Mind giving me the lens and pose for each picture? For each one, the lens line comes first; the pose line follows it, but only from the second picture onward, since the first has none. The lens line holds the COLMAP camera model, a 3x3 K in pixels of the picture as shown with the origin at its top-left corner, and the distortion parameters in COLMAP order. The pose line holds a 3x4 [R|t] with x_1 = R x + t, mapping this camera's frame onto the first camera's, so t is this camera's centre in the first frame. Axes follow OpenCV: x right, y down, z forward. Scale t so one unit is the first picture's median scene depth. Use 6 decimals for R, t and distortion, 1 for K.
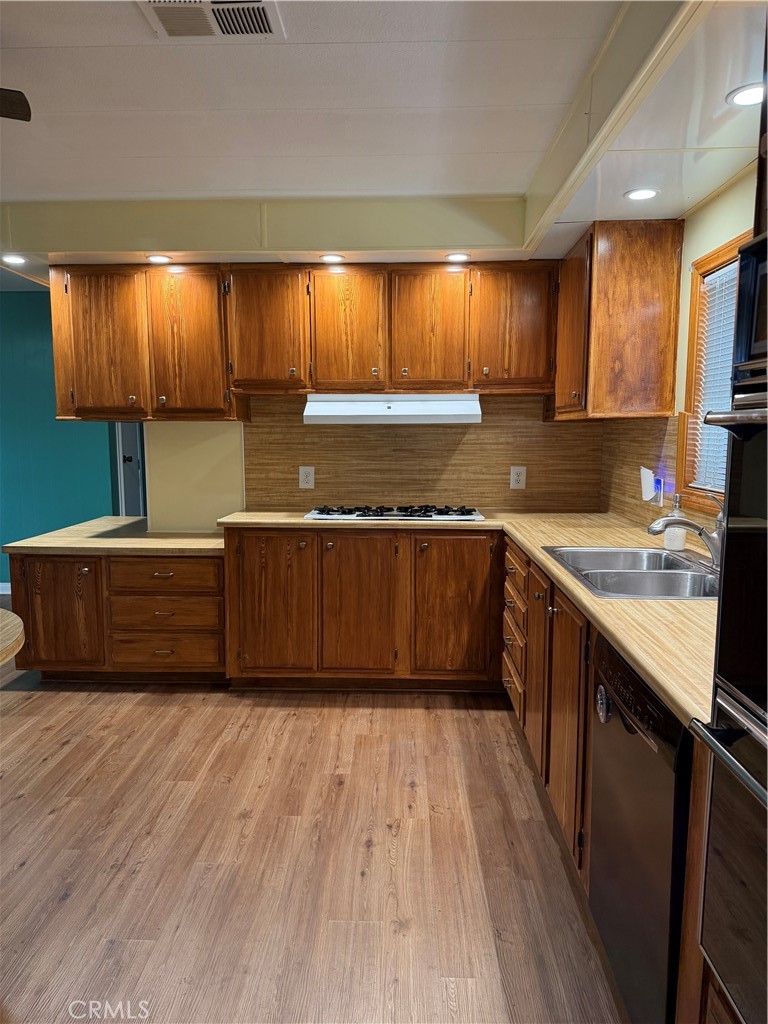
lens RADIAL K [[714.1, 0, 377.9], [0, 714.1, 513.0], [0, 0, 1]] dist [0.011301, -0.007555]
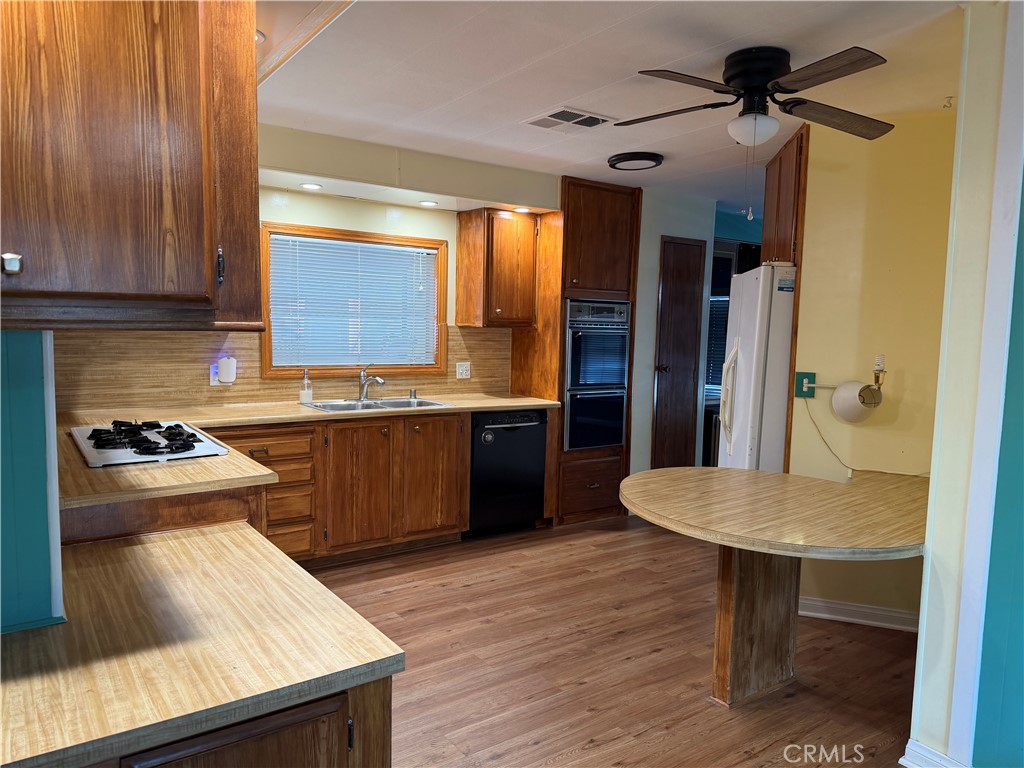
lens RADIAL K [[714.1, 0, 509.3], [0, 714.1, 387.4], [0, 0, 1]] dist [0.011301, -0.007555]
pose [[-0.596960, -0.085221, 0.797732, -1.248981], [0.083929, 0.982252, 0.167739, -0.234062], [-0.797869, 0.167086, -0.579212, 1.675862]]
